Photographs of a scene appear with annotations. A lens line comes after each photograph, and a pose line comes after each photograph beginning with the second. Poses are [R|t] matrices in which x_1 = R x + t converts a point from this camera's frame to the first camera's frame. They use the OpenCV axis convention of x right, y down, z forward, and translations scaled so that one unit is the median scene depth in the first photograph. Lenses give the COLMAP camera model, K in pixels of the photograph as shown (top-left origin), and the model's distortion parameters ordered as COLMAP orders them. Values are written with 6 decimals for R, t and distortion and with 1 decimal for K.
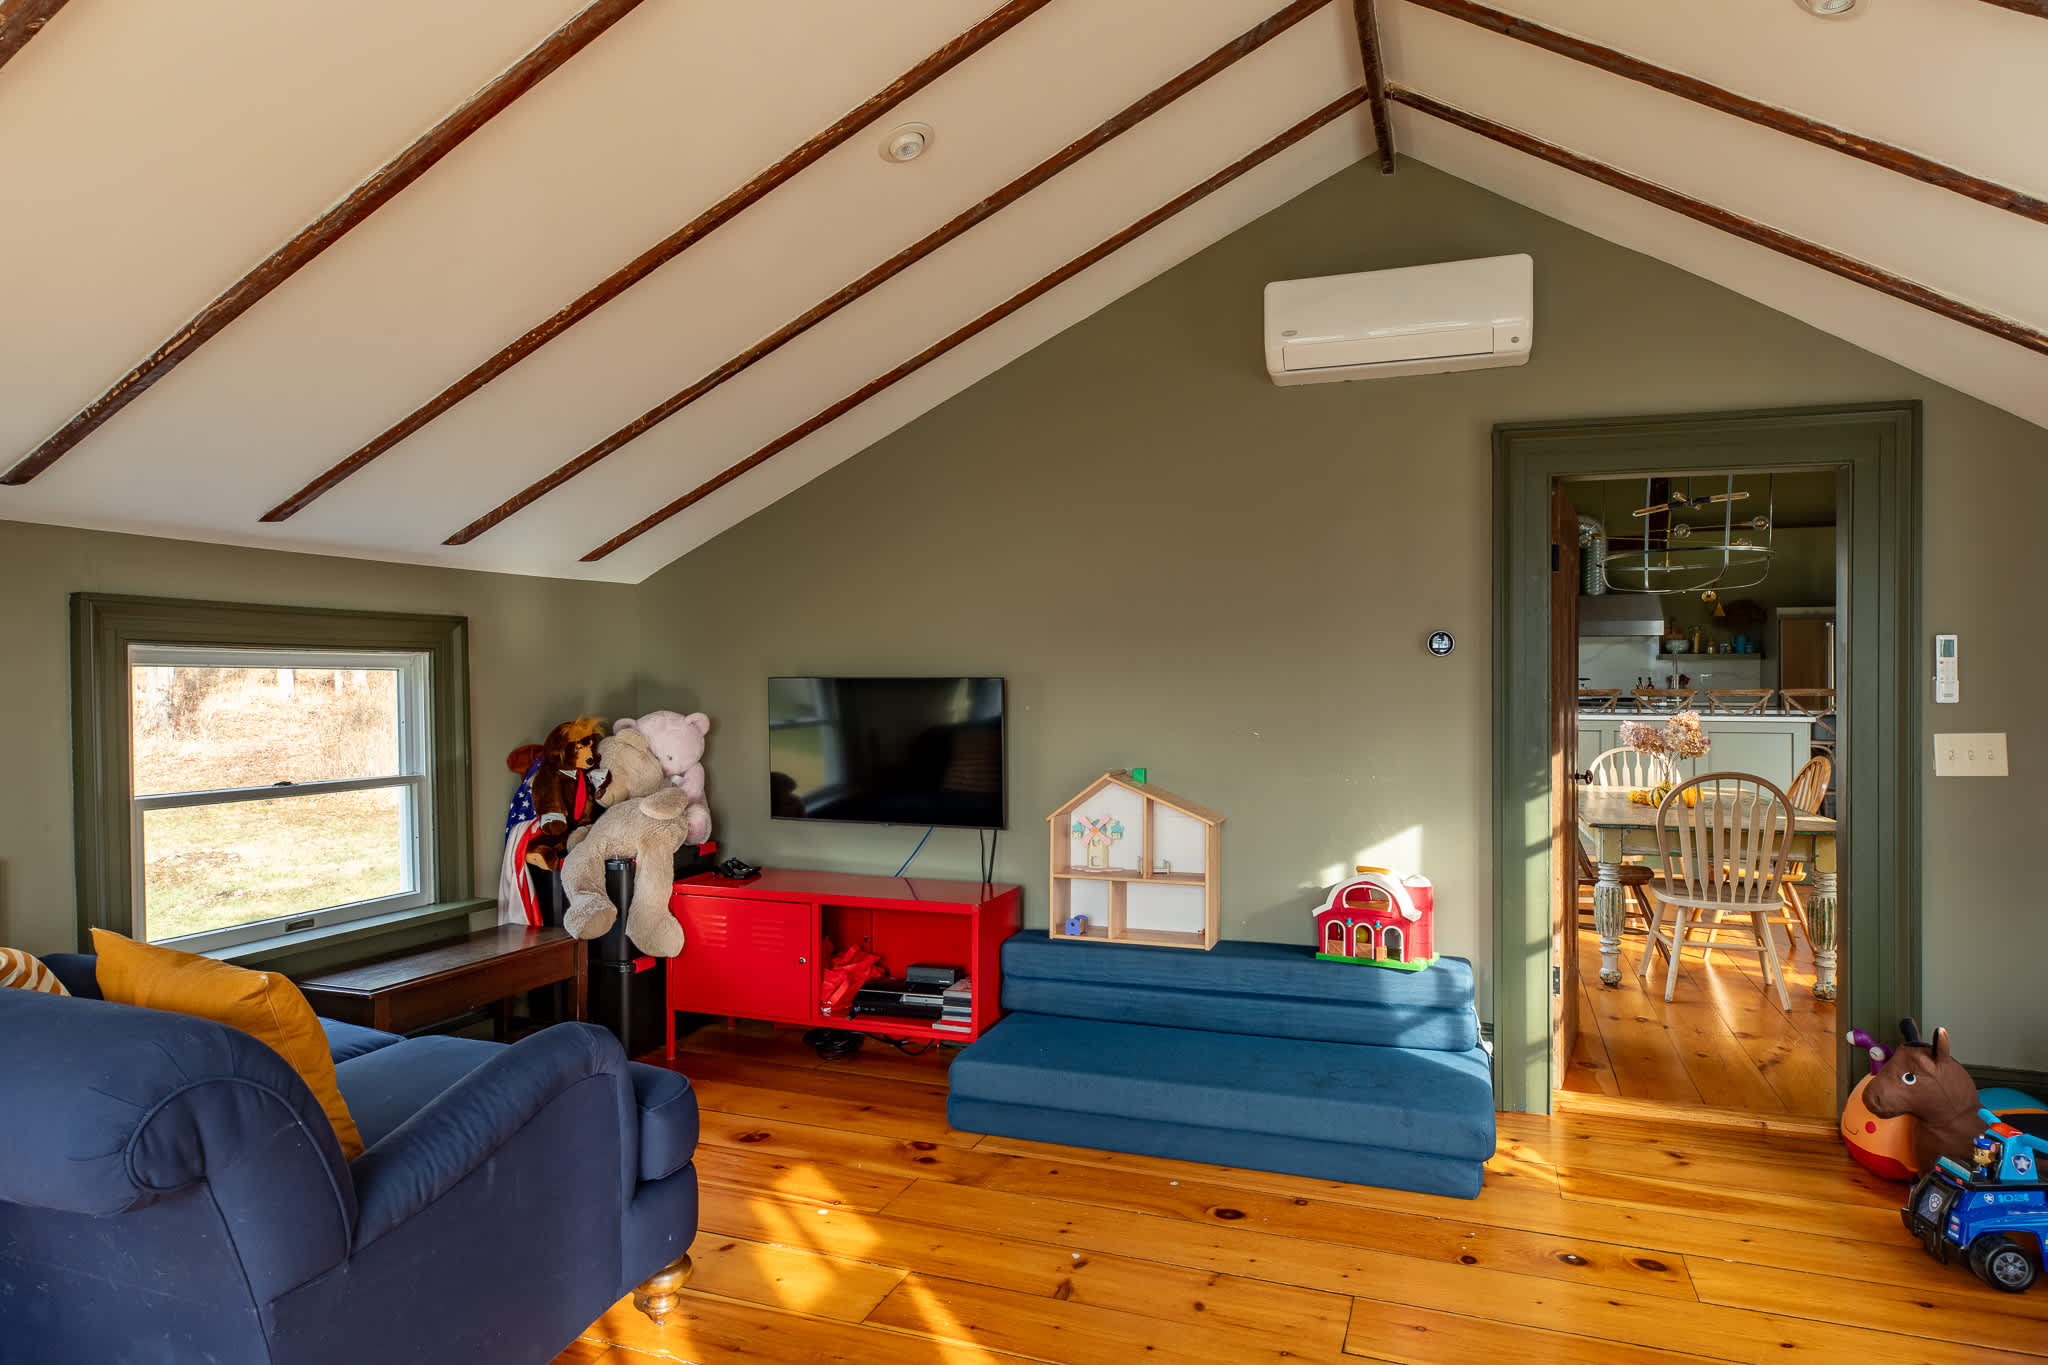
lens RADIAL K [[1174.5, 0, 1028.2], [0, 1174.5, 684.5], [0, 0, 1]] dist [0.000615, -0.000062]
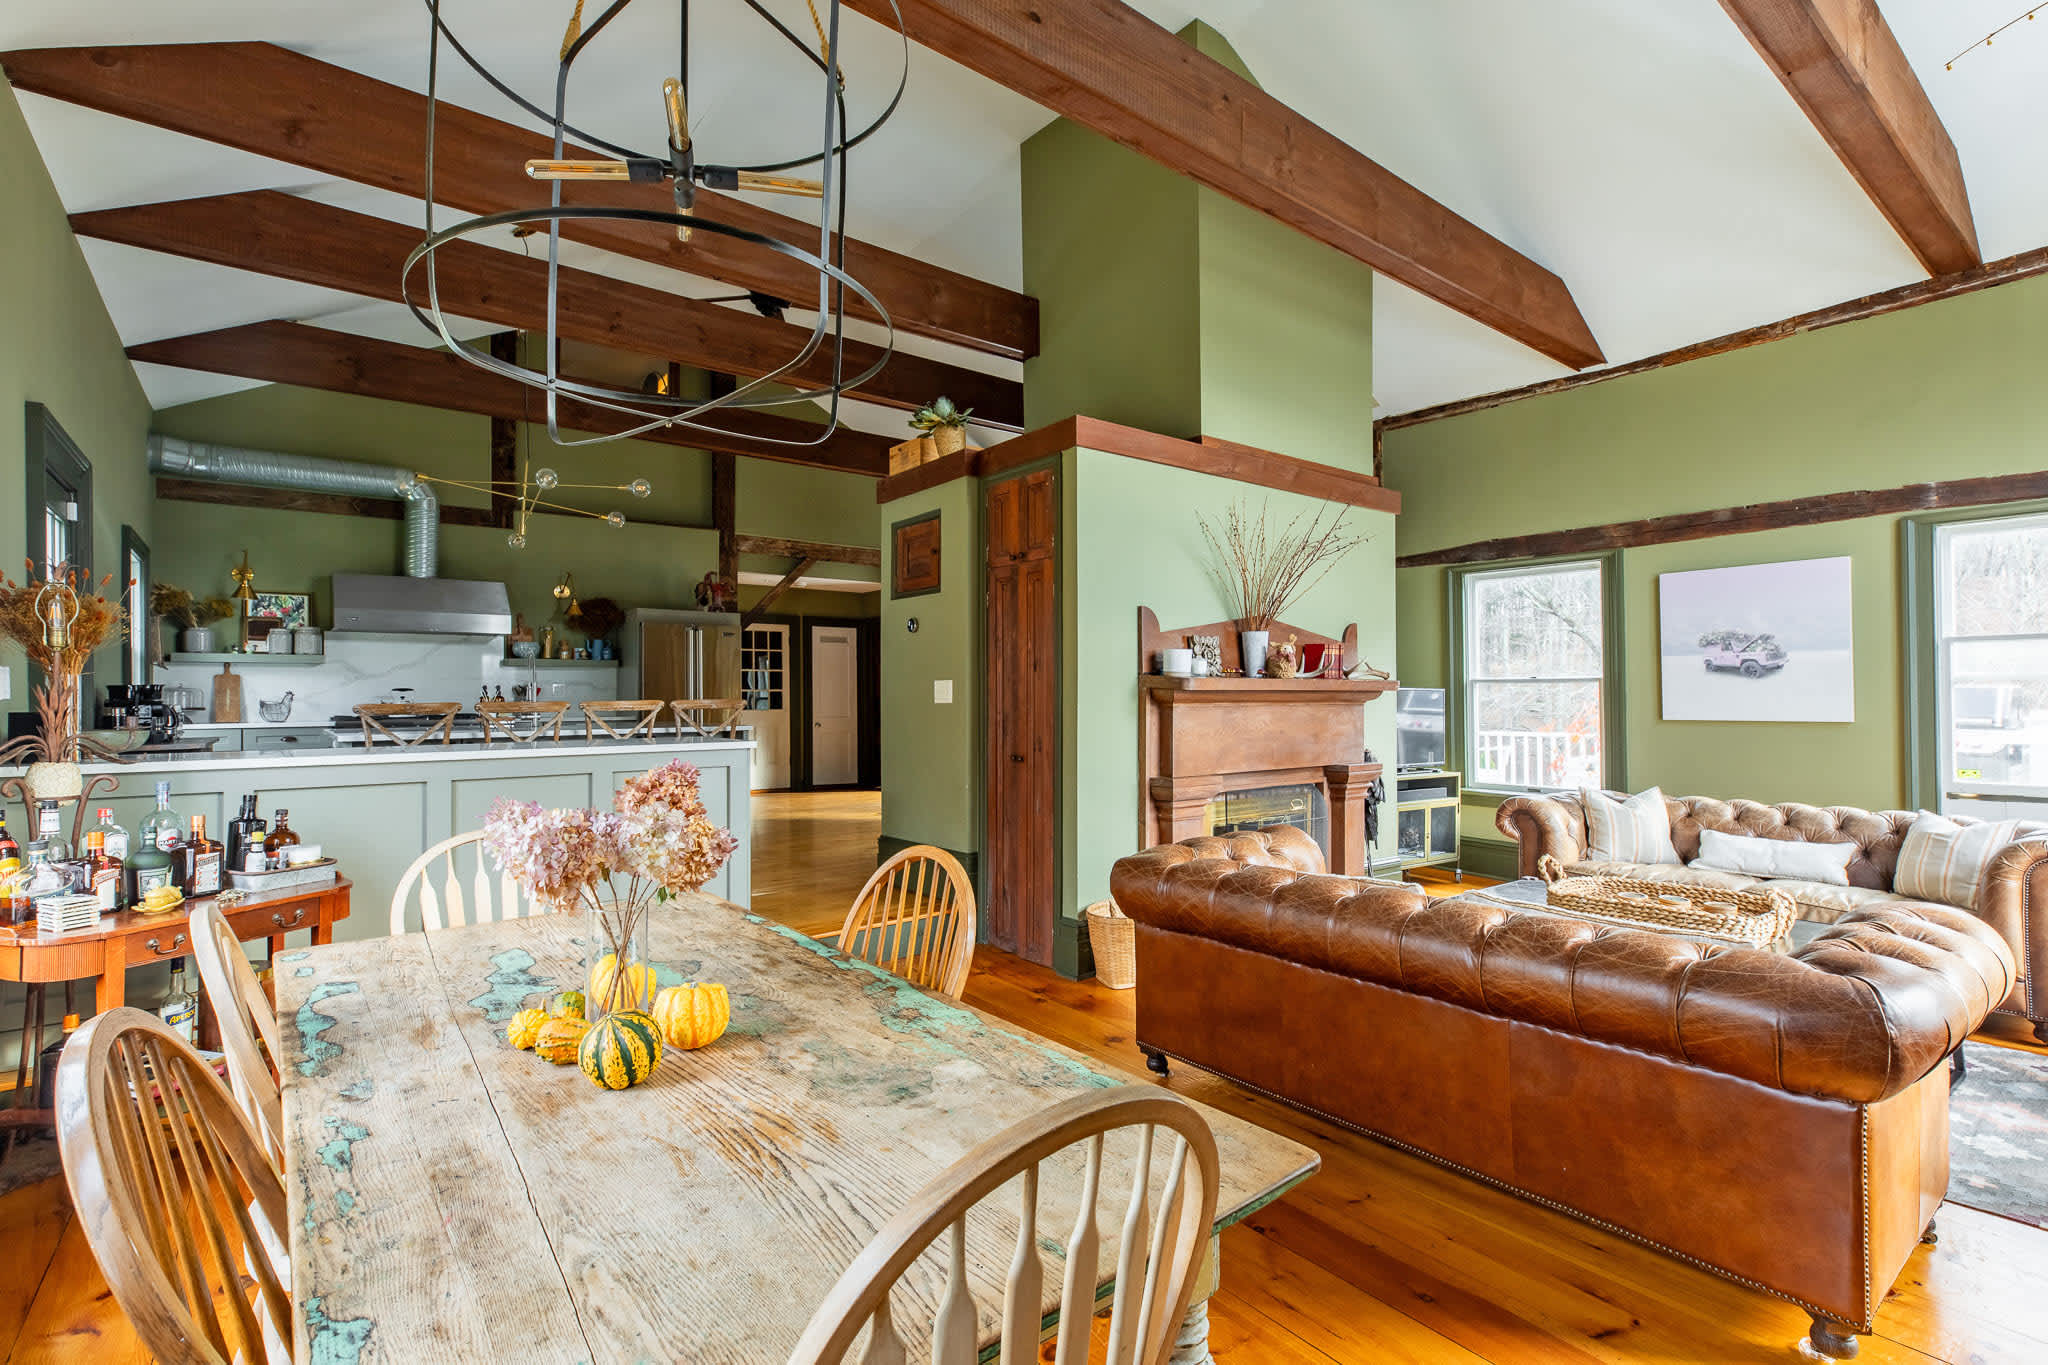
lens RADIAL K [[939.4, 0, 1022.2], [0, 939.4, 680.5], [0, 0, 1]] dist [-0.000098, -0.000005]
pose [[0.526292, 0.002186, 0.850301, 0.178978], [0.013075, 0.999858, -0.010663, 0.000378], [-0.850203, 0.016730, 0.526188, 0.364233]]
